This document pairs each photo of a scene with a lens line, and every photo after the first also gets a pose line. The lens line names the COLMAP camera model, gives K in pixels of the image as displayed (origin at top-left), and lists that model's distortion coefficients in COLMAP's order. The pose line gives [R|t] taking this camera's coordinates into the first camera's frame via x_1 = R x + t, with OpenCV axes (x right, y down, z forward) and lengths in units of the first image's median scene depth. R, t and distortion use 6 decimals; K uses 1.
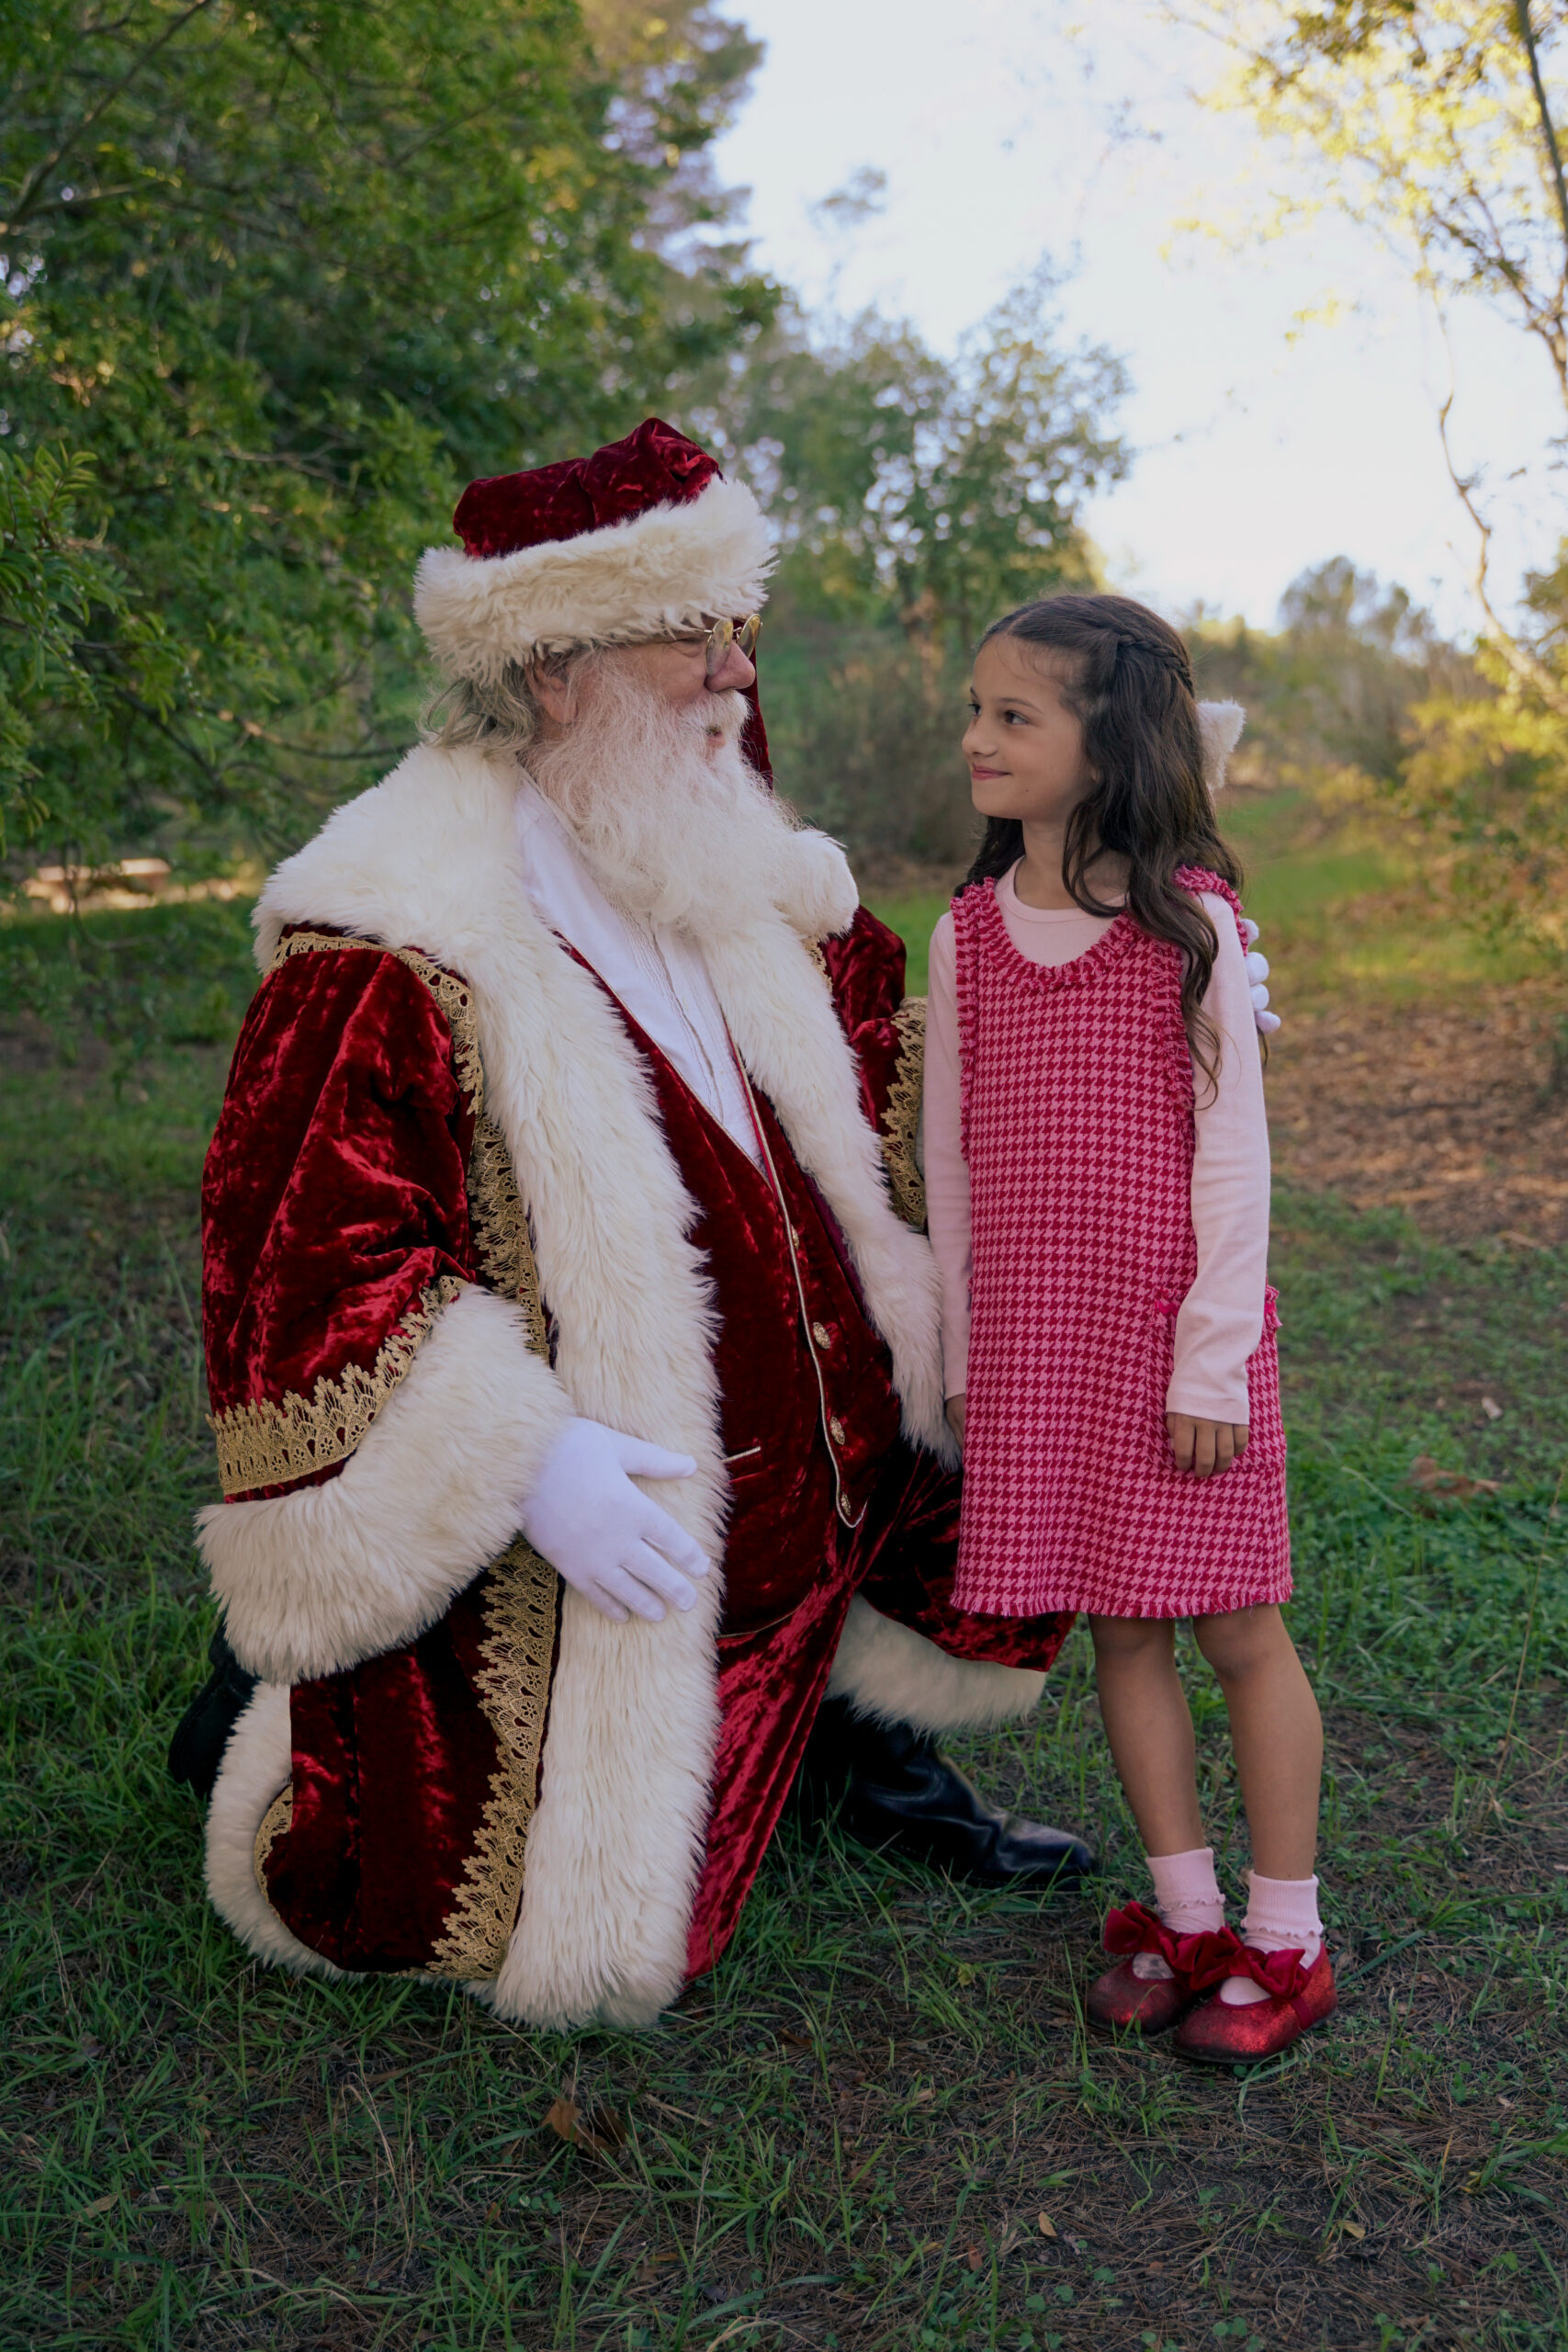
lens RADIAL K [[2578.5, 0, 762.9], [0, 2578.5, 1177.4], [0, 0, 1]] dist [-0.019516, 0.000000]
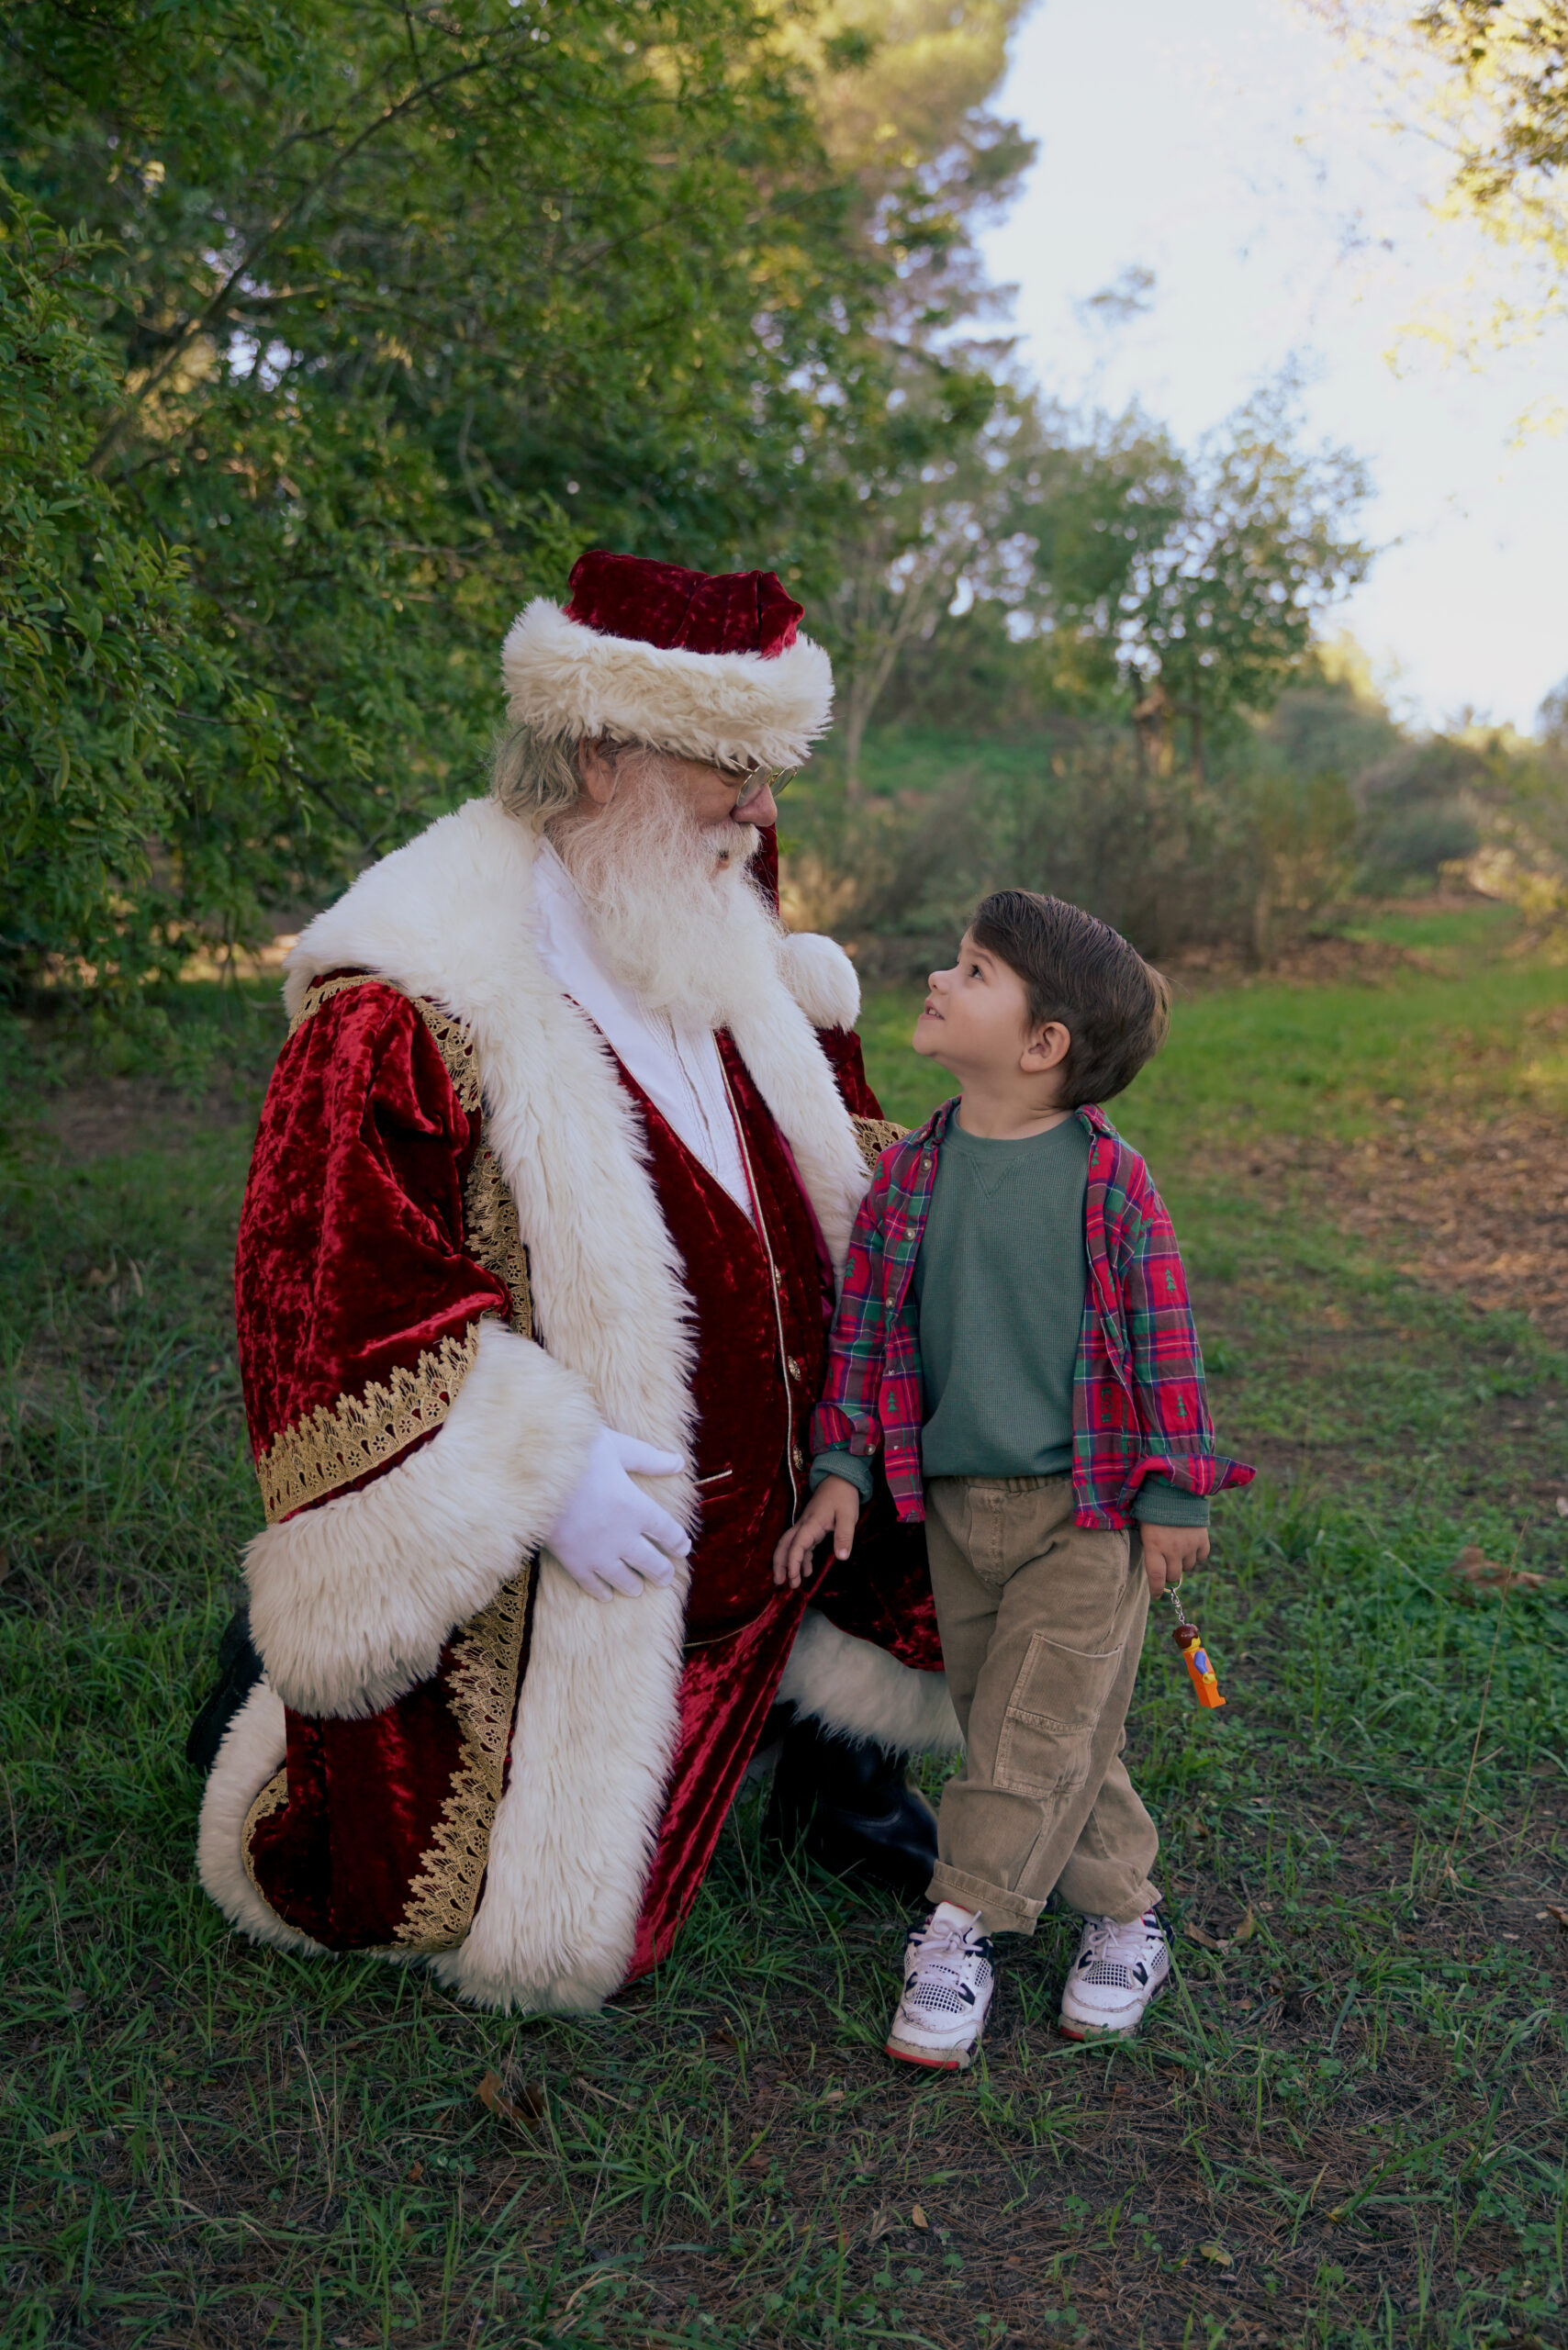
lens RADIAL K [[2637.5, 0, 804.5], [0, 2637.5, 1172.7], [0, 0, 1]] dist [-0.010199, 0.000000]
pose [[0.995156, 0.041324, -0.089203, 0.109853], [-0.044898, 0.998252, -0.038434, 0.018074], [0.087459, 0.042253, 0.995272, -0.076019]]
